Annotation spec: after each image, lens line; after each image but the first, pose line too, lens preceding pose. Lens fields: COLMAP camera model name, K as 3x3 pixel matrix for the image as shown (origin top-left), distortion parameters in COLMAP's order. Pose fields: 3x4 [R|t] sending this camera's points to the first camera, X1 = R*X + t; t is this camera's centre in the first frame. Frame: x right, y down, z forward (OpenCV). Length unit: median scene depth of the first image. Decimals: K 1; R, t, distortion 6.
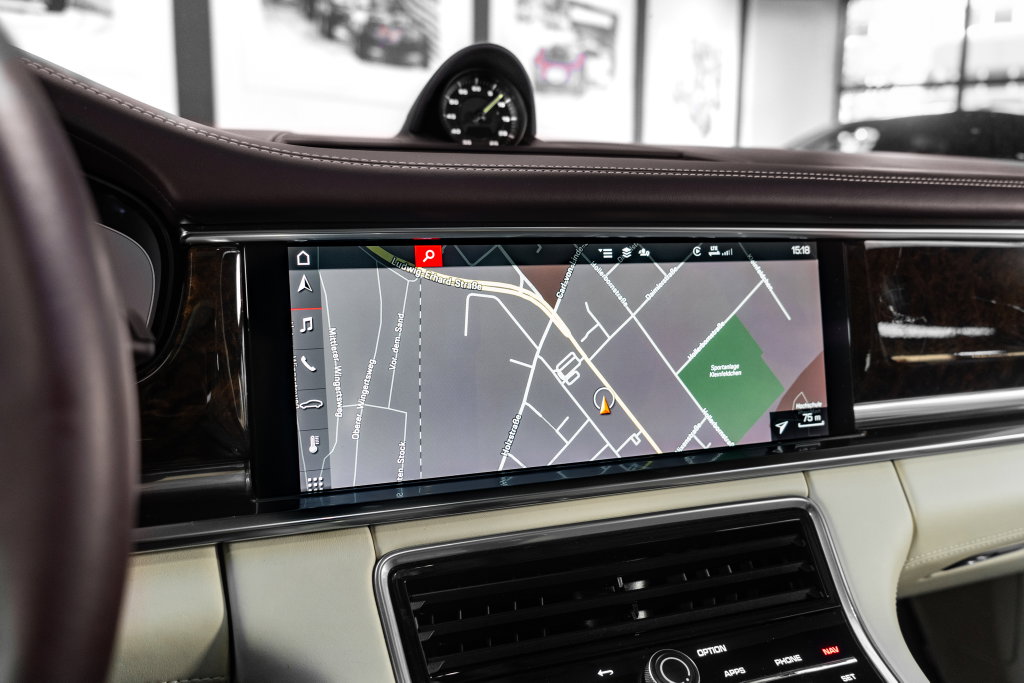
lens RADIAL K [[816.9, 0, 502.9], [0, 816.9, 352.1], [0, 0, 1]] dist [0.025901, 0.003602]
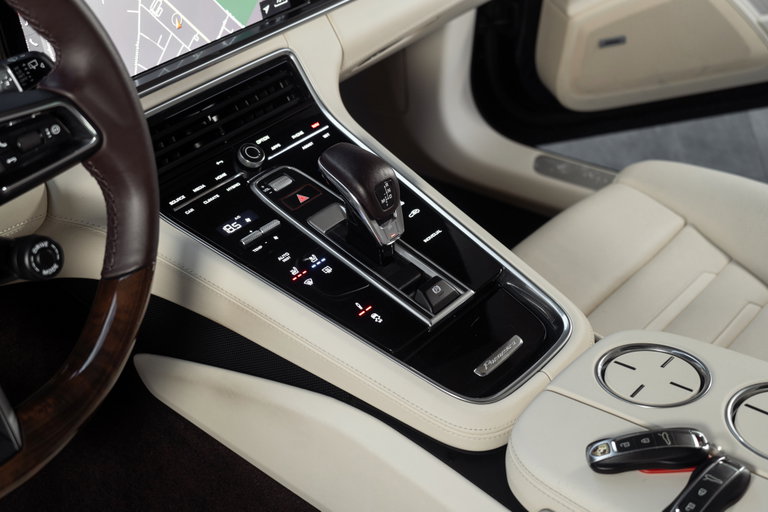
lens RADIAL K [[1321.1, 0, 384.7], [0, 1321.1, 257.0], [0, 0, 1]] dist [-0.016774, 0.000000]
pose [[0.846402, -0.304234, 0.437087, -0.847060], [0.144573, 0.921198, 0.361238, -0.410455], [-0.512545, -0.242561, 0.823688, -1.578450]]
